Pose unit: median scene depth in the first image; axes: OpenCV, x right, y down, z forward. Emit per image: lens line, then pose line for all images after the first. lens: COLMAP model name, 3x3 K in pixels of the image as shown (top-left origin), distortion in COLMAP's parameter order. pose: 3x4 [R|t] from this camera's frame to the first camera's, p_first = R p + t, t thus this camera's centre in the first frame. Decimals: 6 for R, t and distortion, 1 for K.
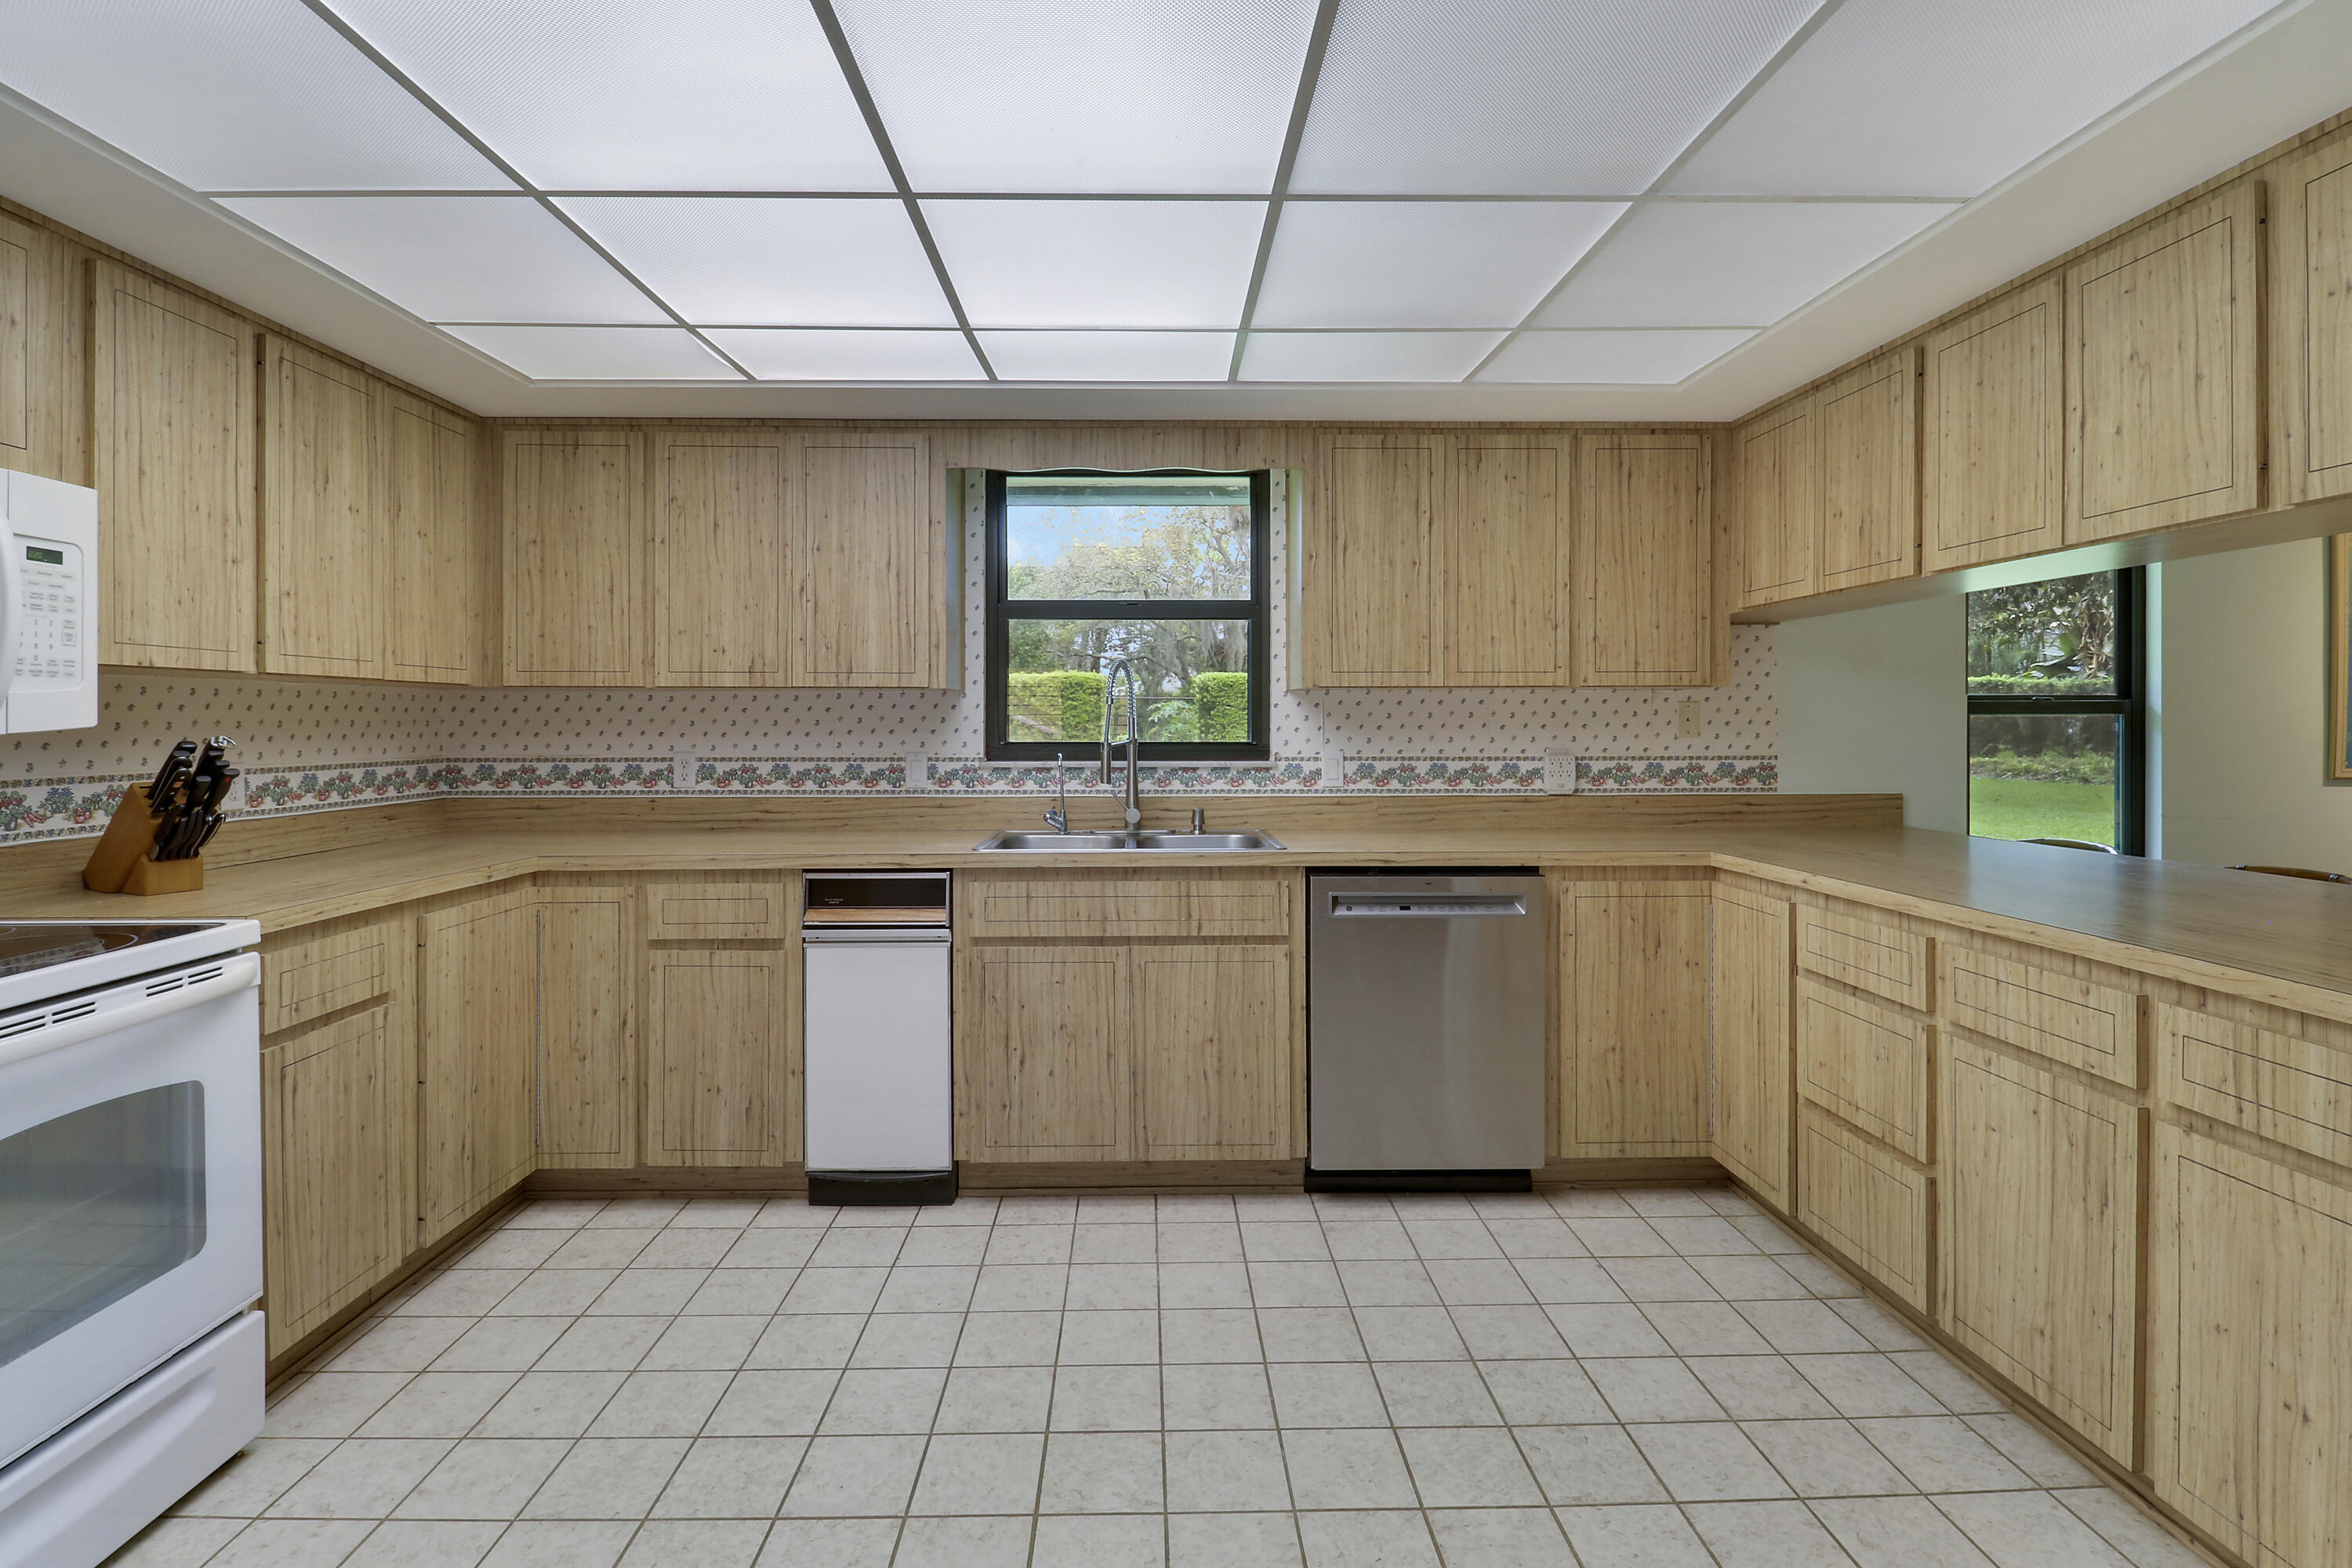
lens RADIAL K [[1101.9, 0, 1151.4], [0, 1101.9, 718.1], [0, 0, 1]] dist [0.001872, -0.013534]
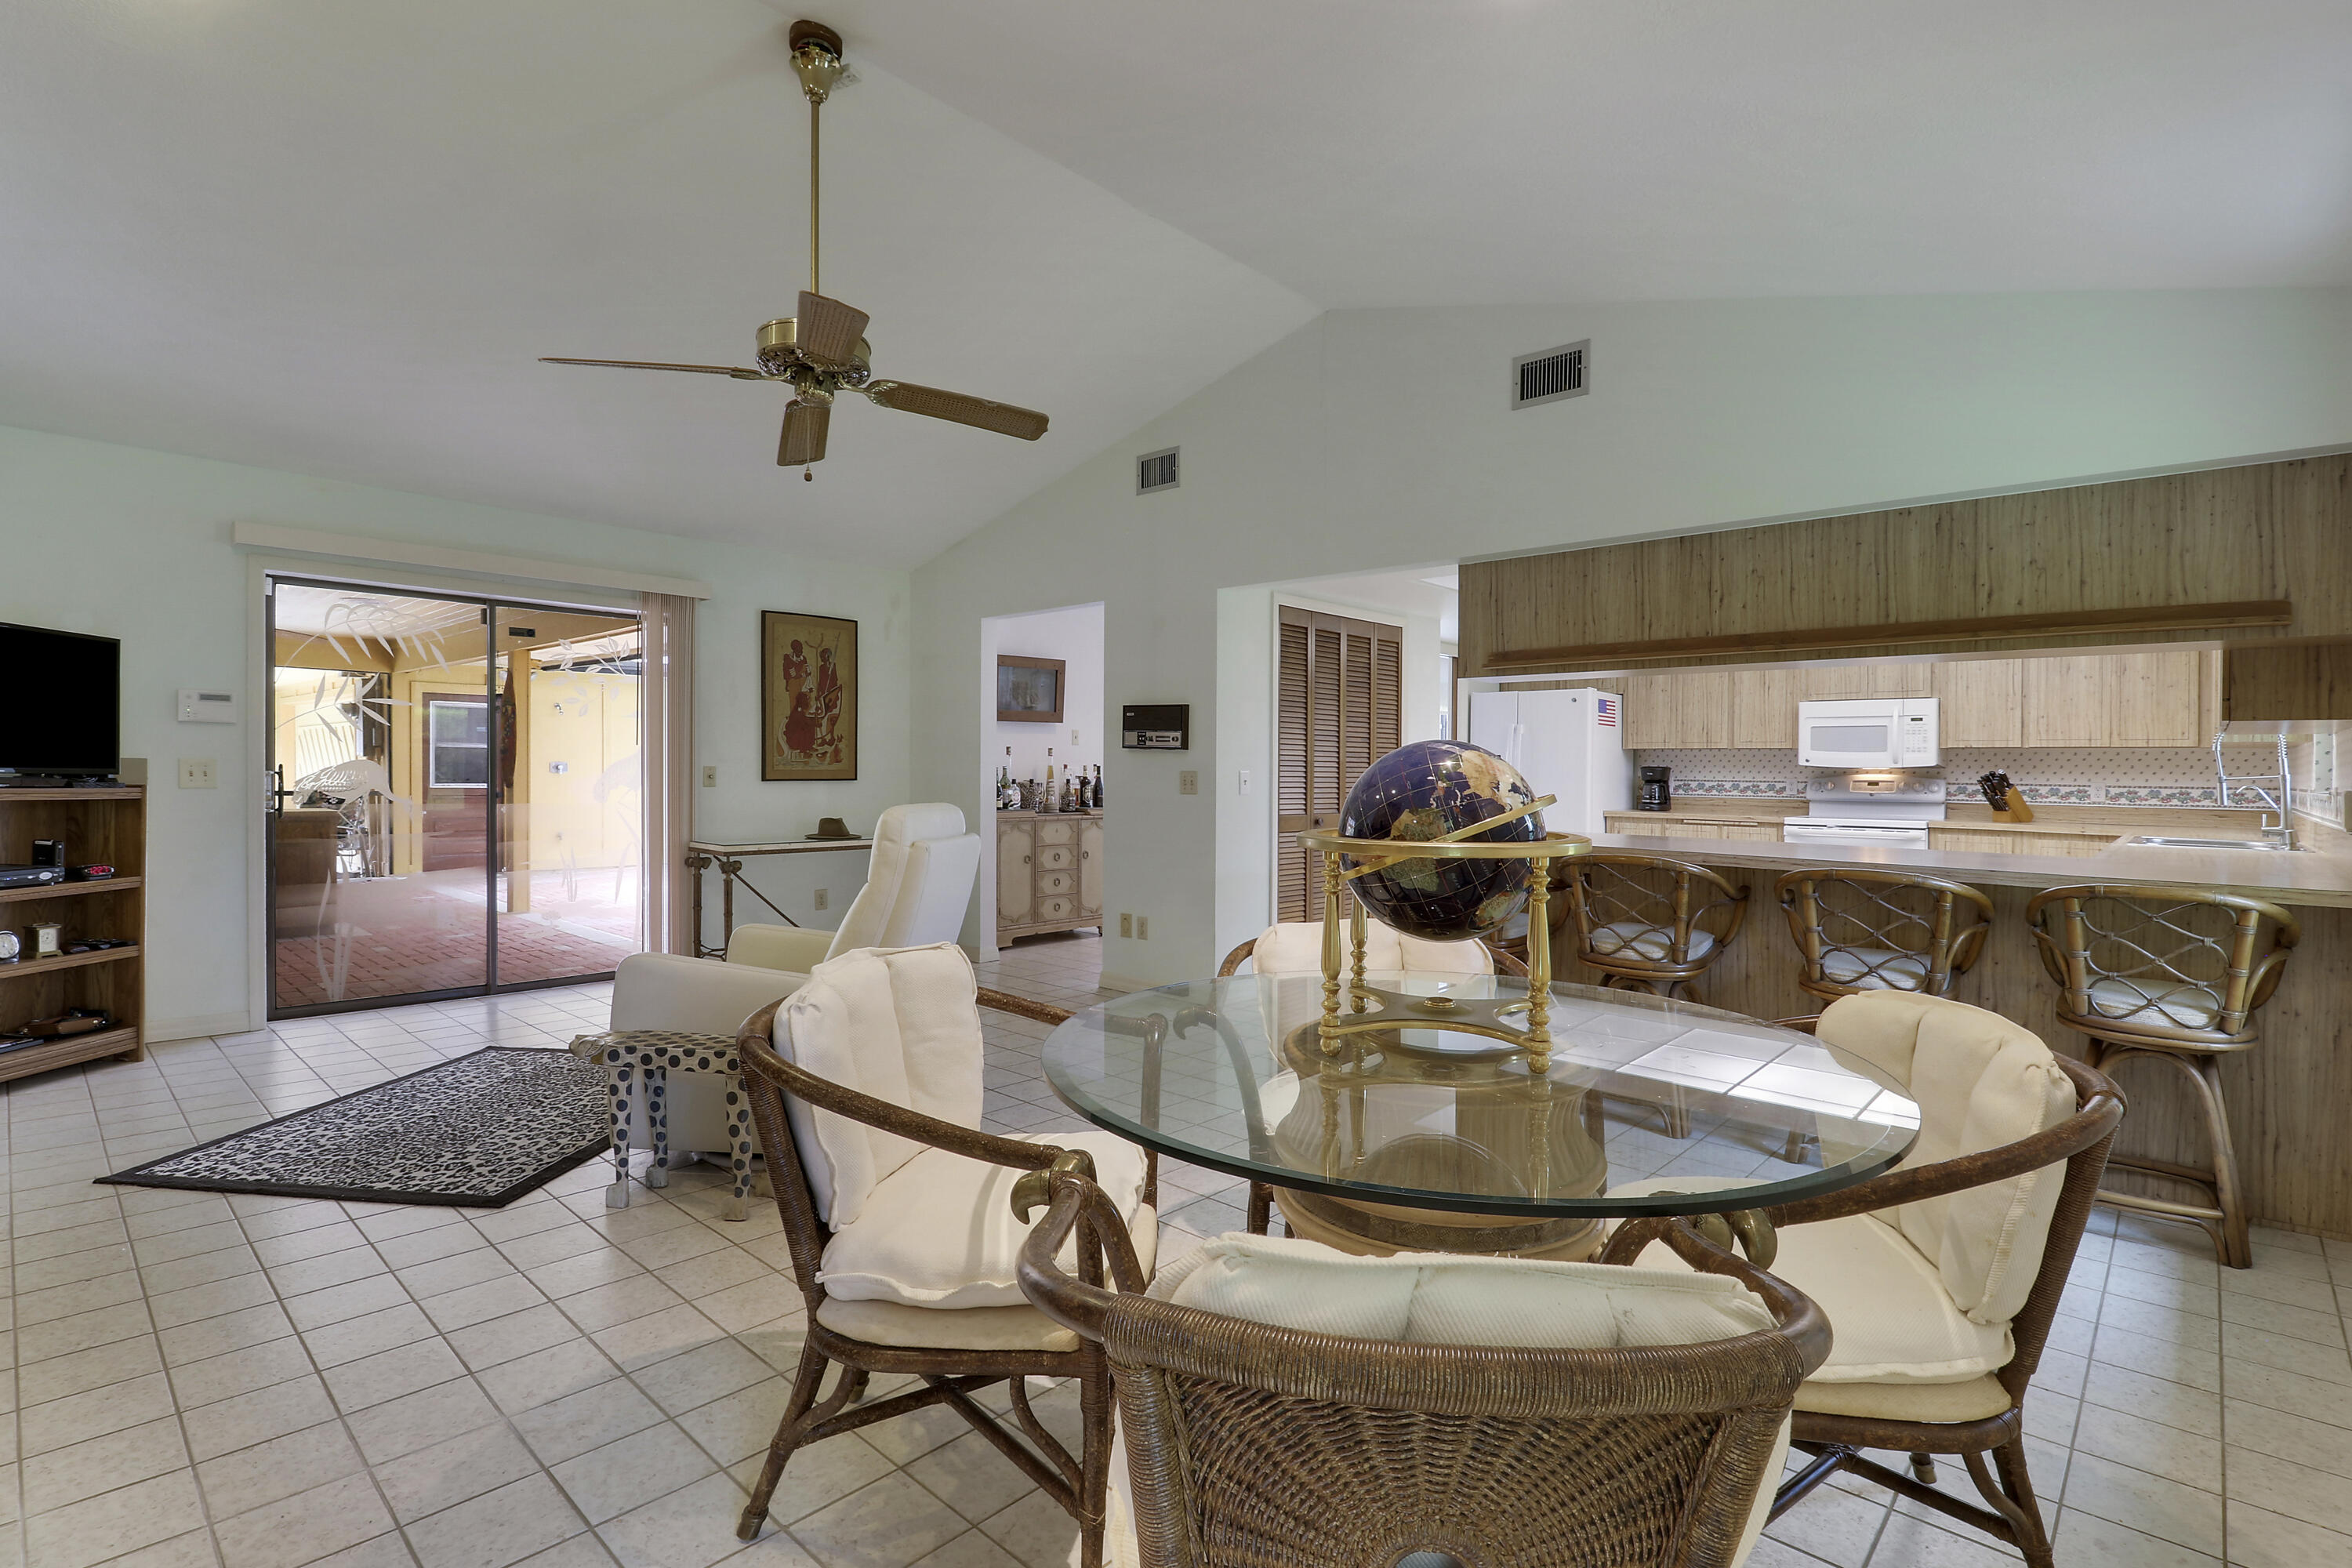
lens RADIAL K [[1101.9, 0, 1183.5], [0, 1101.9, 781.2], [0, 0, 1]] dist [0.001872, -0.013534]
pose [[-0.689778, 0.001578, -0.724019, 2.168509], [-0.008171, 0.999917, 0.009964, 0.028052], [0.723975, 0.012789, -0.689708, 1.112301]]
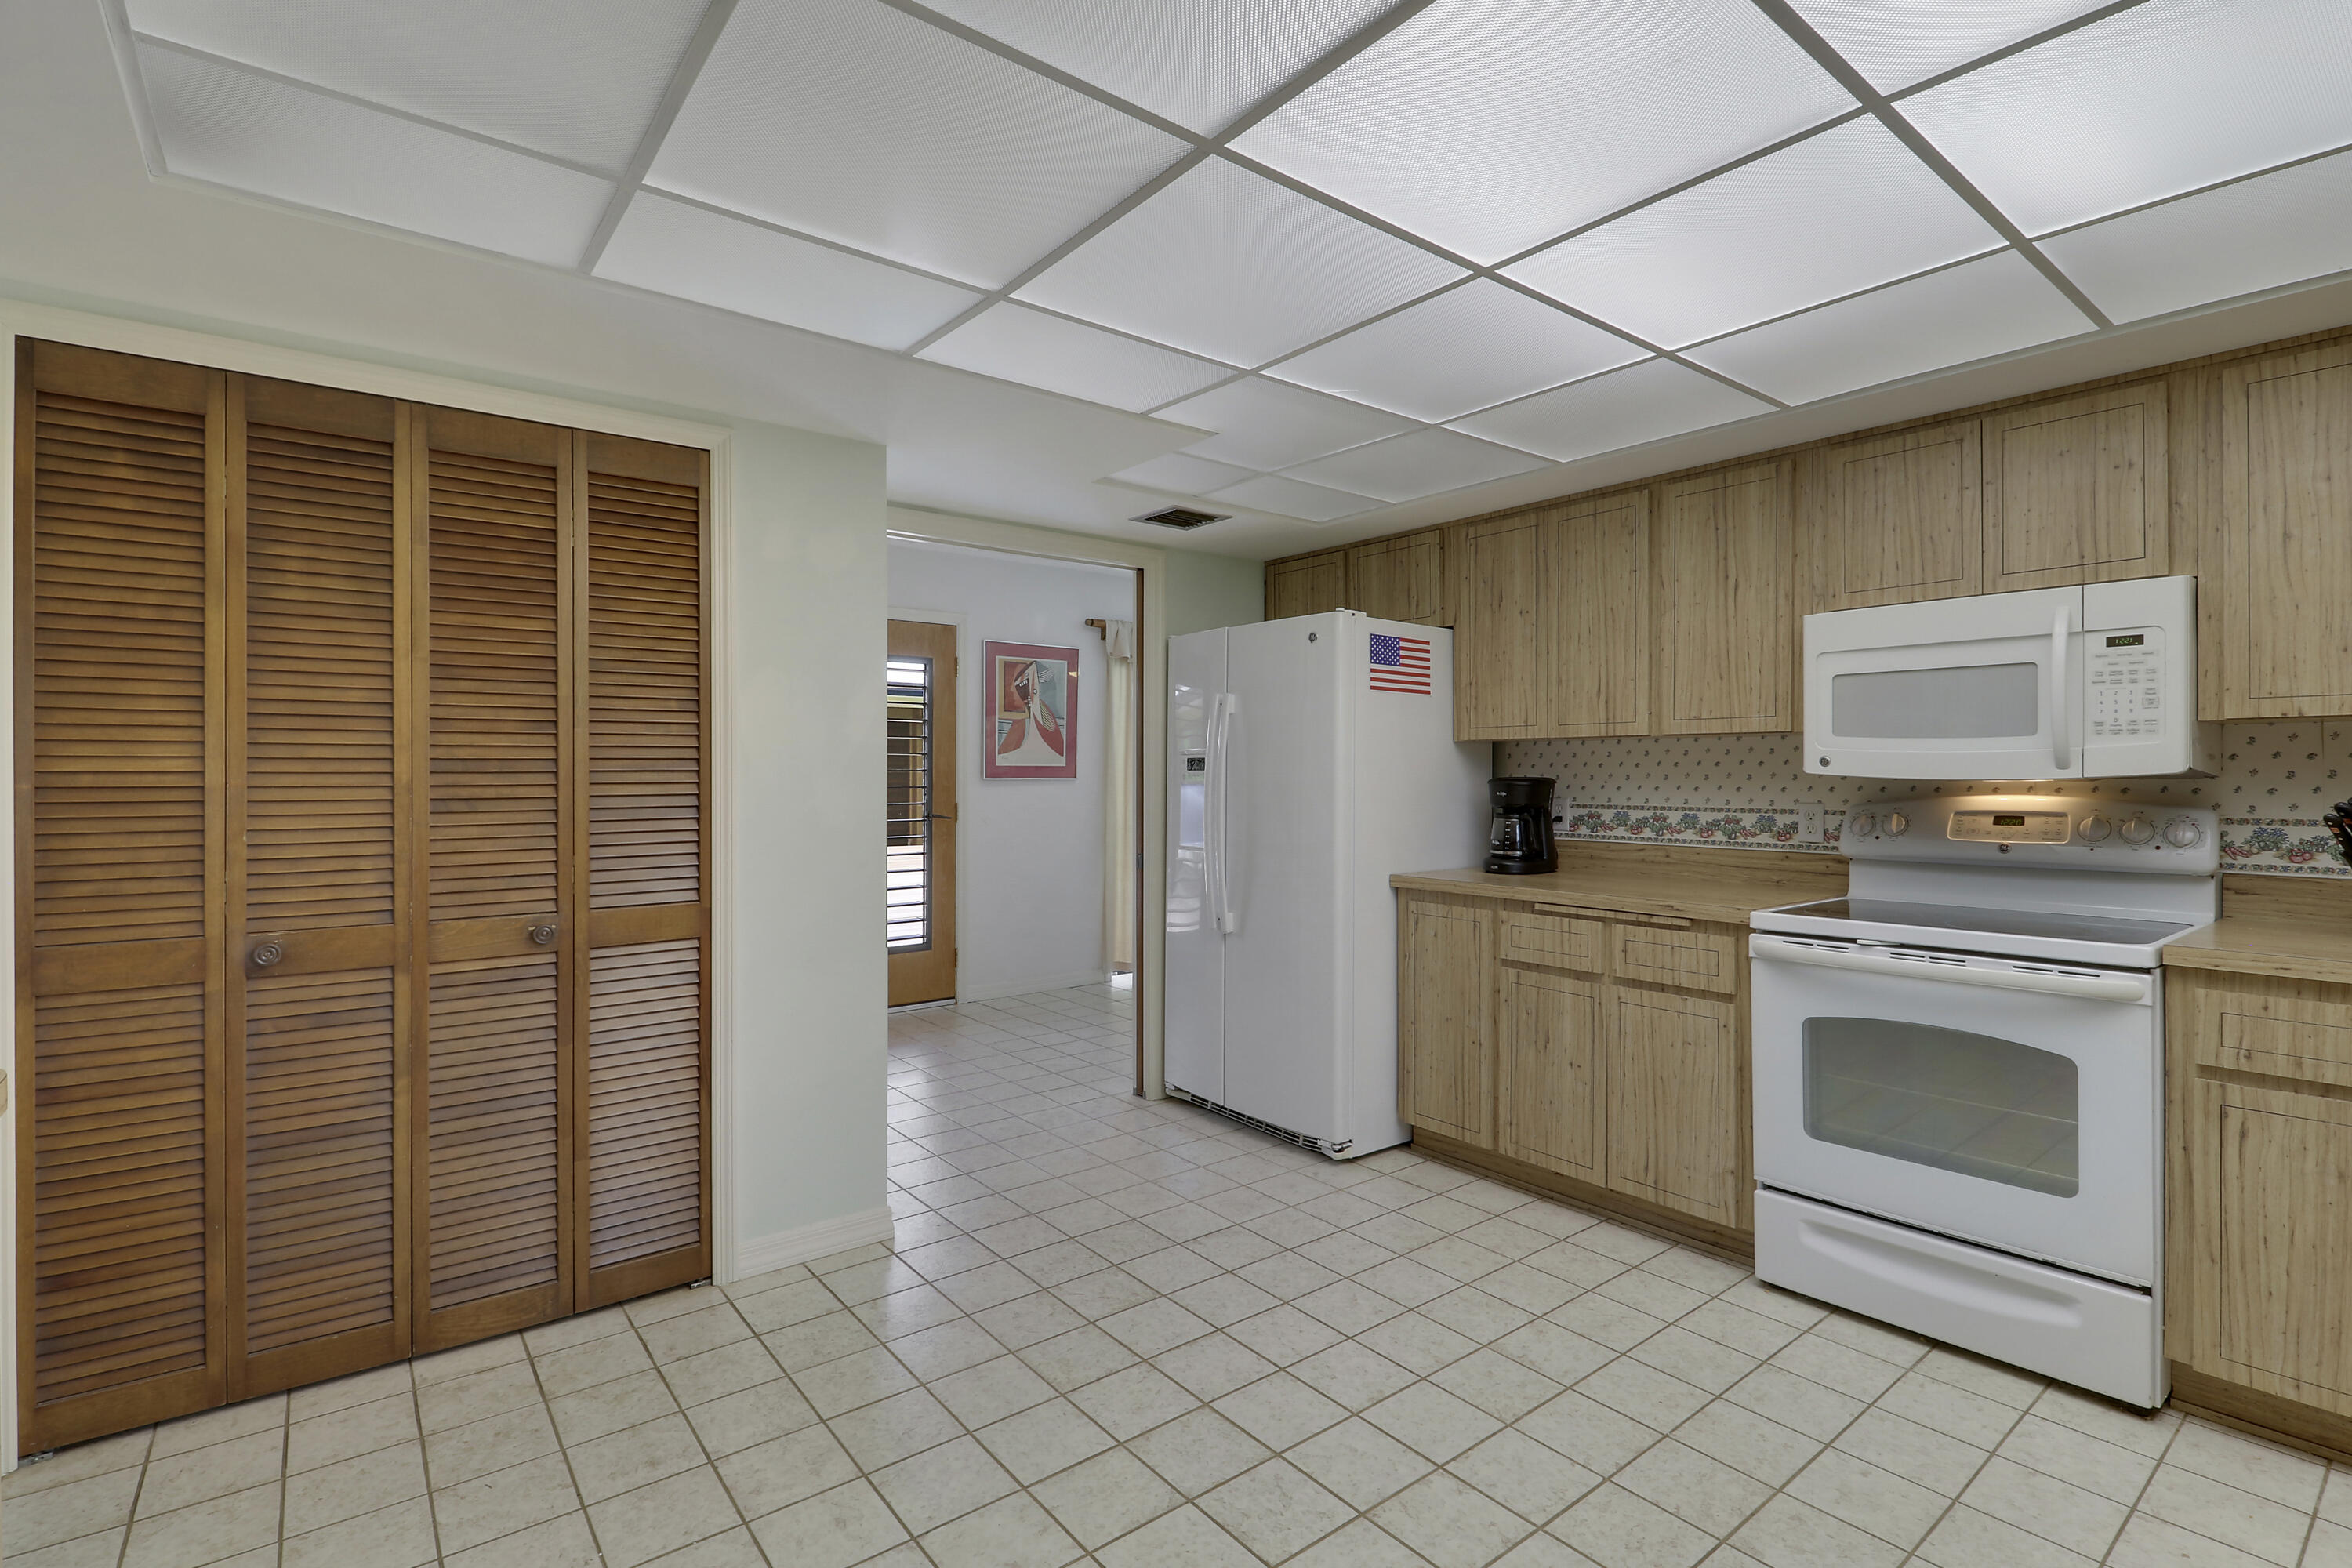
lens RADIAL K [[1101.9, 0, 1189.7], [0, 1101.9, 767.2], [0, 0, 1]] dist [0.001872, -0.013534]
pose [[-0.791335, -0.001216, -0.611382, 0.414076], [0.003085, 0.999977, -0.005982, 0.003570], [0.611376, -0.006620, -0.791313, 0.840045]]
